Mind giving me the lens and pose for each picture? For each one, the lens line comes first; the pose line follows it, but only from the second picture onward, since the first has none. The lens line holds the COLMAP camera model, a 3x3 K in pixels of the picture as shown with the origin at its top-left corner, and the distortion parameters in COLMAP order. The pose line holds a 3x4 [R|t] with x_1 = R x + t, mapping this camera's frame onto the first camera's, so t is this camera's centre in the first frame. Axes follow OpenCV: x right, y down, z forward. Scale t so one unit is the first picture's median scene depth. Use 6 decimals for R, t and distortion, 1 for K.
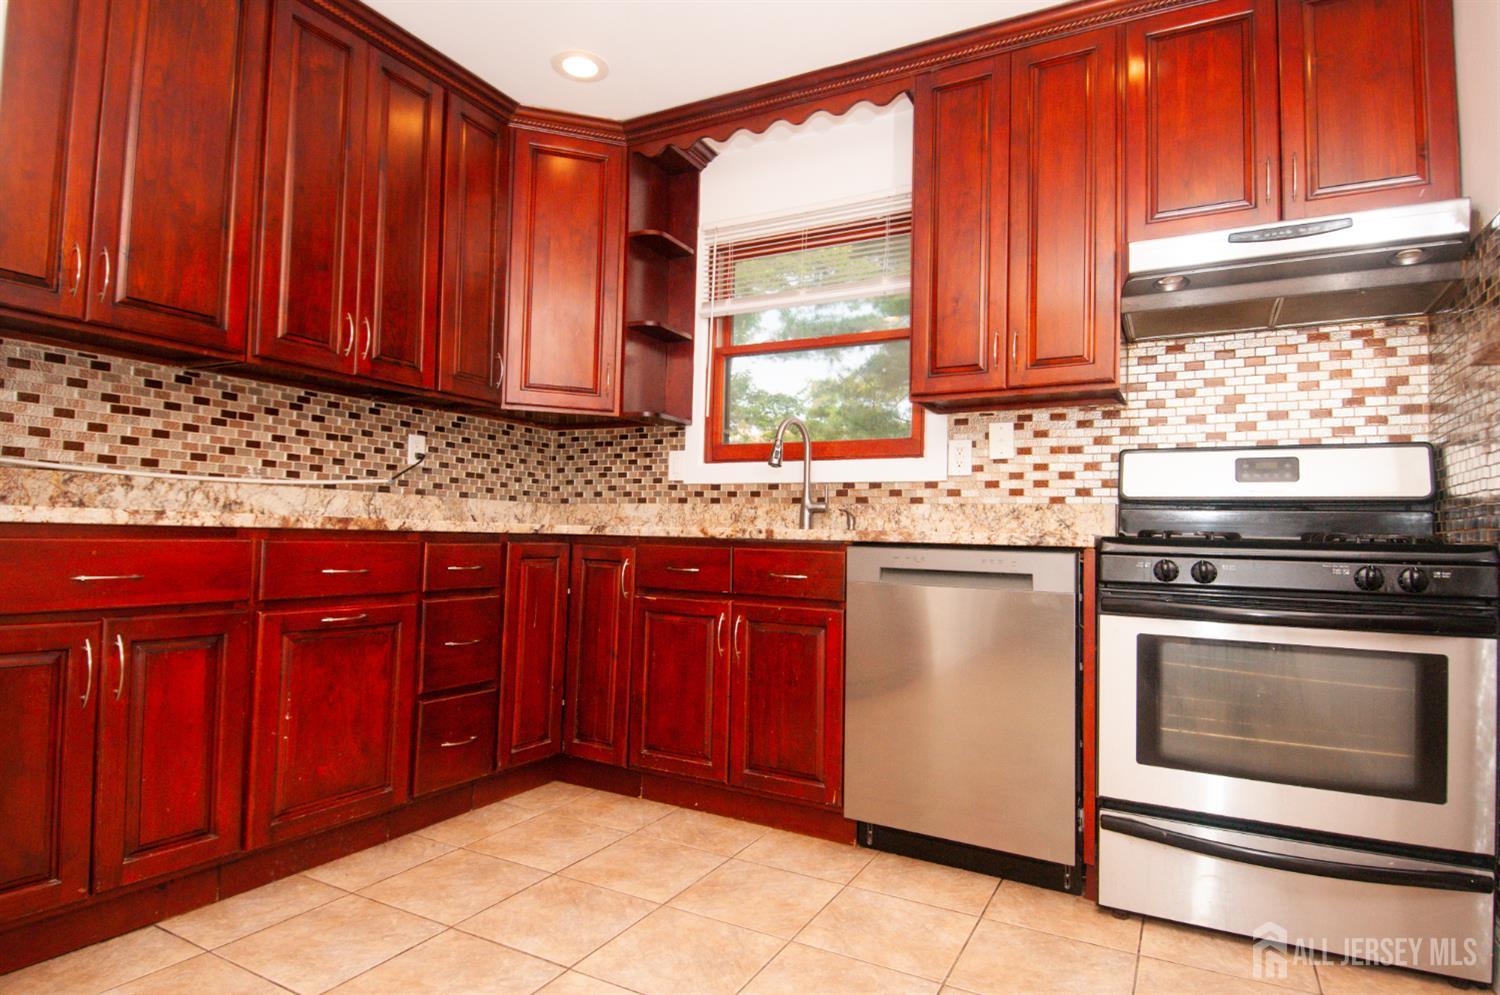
lens RADIAL K [[820.0, 0, 745.5], [0, 820.0, 502.1], [0, 0, 1]] dist [0.062436, -0.073081]
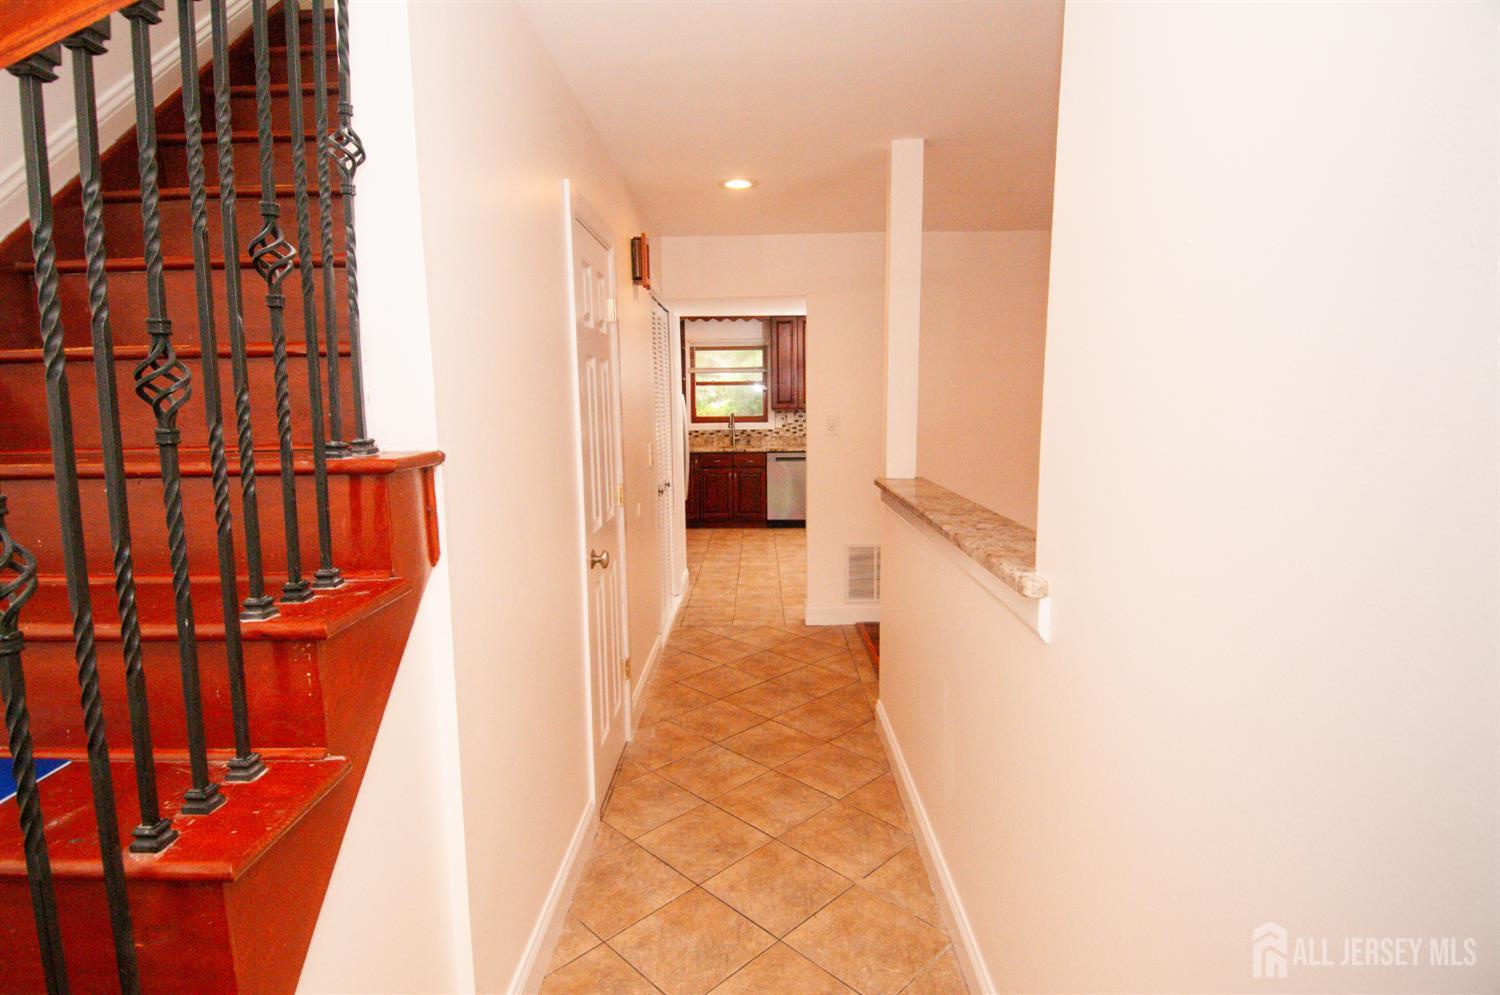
lens RADIAL K [[768.1, 0, 745.3], [0, 768.1, 500.0], [0, 0, 1]] dist [0.051074, -0.059326]
pose [[0.886720, -0.091482, 0.453166, -1.460069], [0.013230, 0.984846, 0.172925, -0.317363], [-0.462118, -0.147341, 0.874493, -1.936915]]
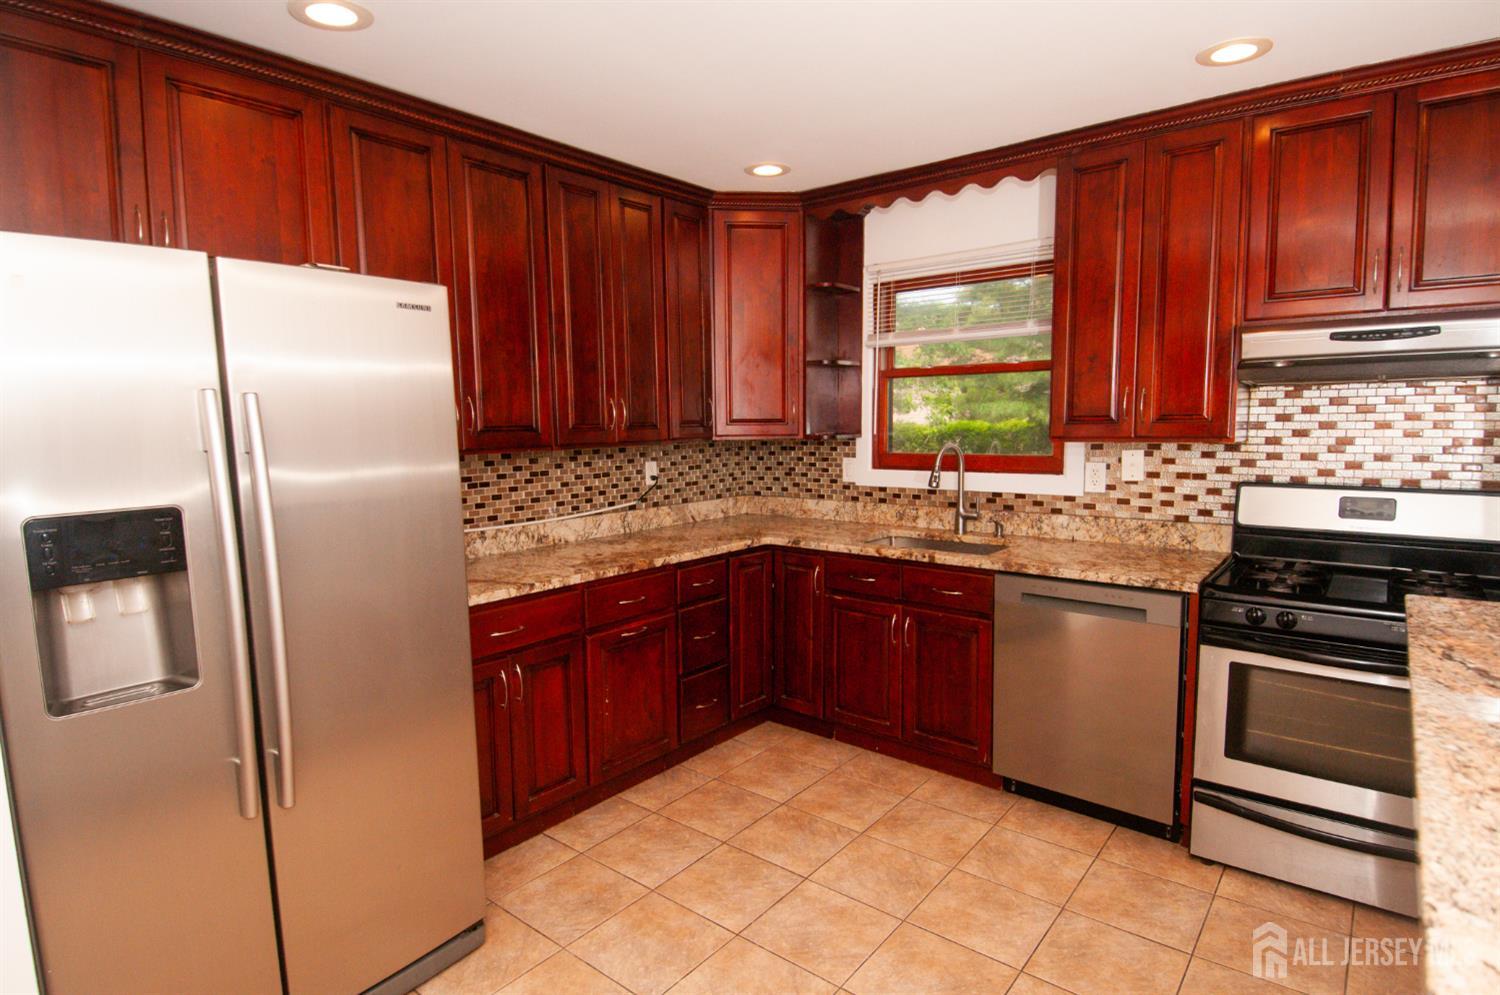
lens RADIAL K [[794.1, 0, 744.4], [0, 794.1, 500.0], [0, 0, 1]] dist [0.059005, -0.066777]
pose [[0.982245, -0.017476, -0.186784, -0.022475], [0.044775, 0.988716, 0.142956, -0.227750], [0.182178, -0.148781, 0.971944, -0.236019]]
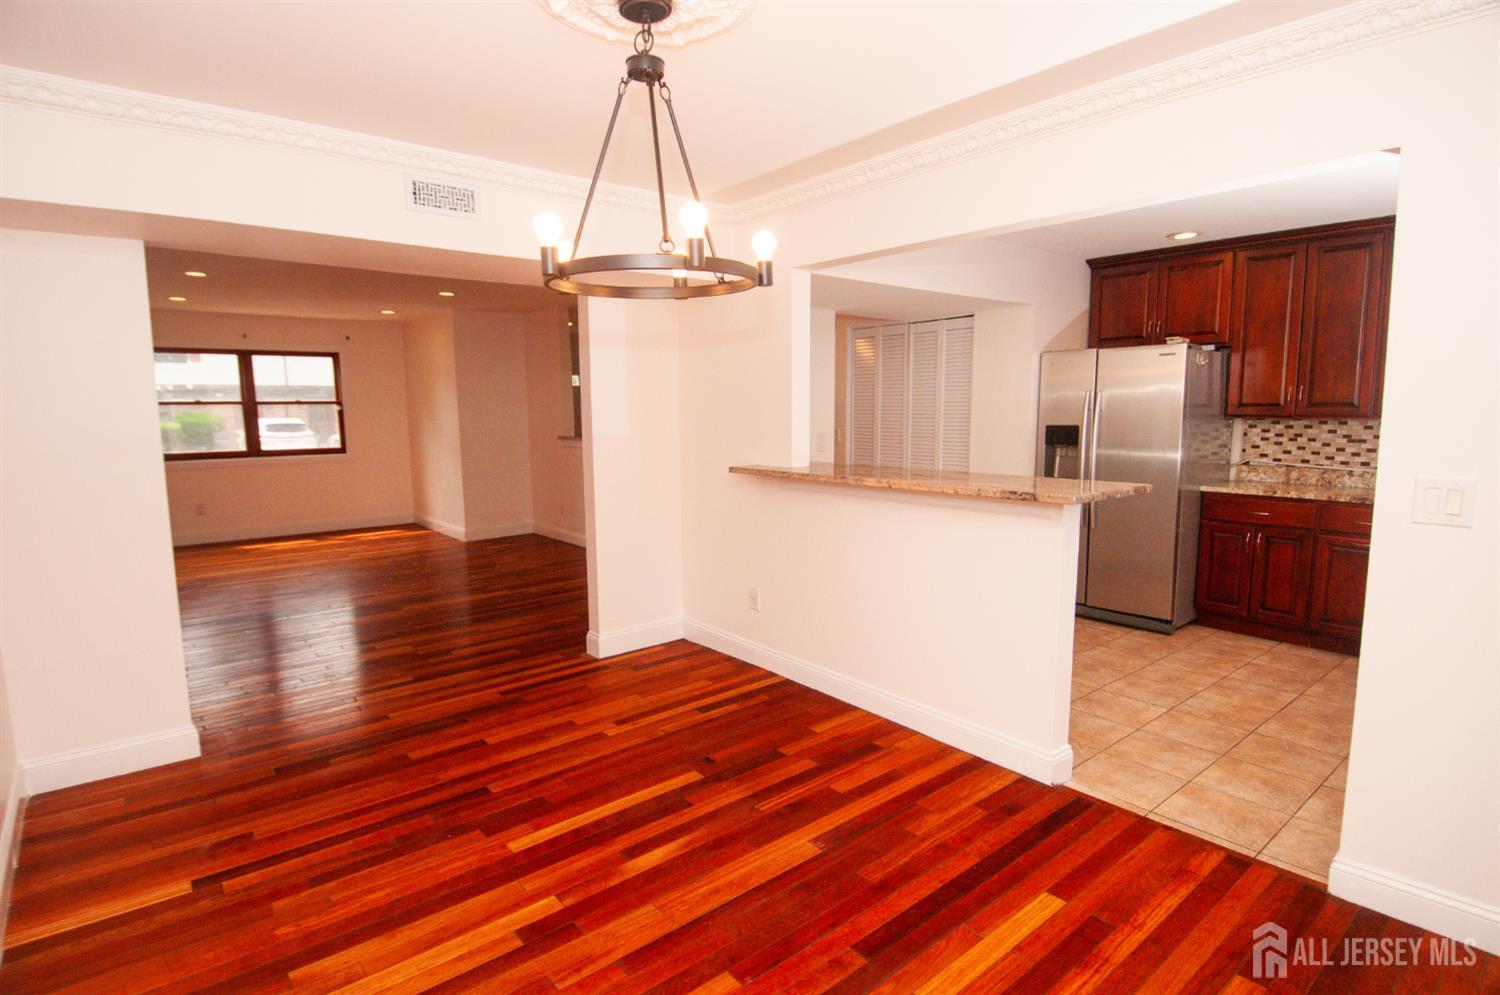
lens RADIAL K [[768.1, 0, 745.3], [0, 768.1, 500.0], [0, 0, 1]] dist [0.051074, -0.059326]
pose [[-0.375889, 0.093734, -0.921912, 1.568285], [0.040380, 0.995583, 0.084760, -0.168890], [0.925784, -0.005367, -0.378014, 0.229163]]
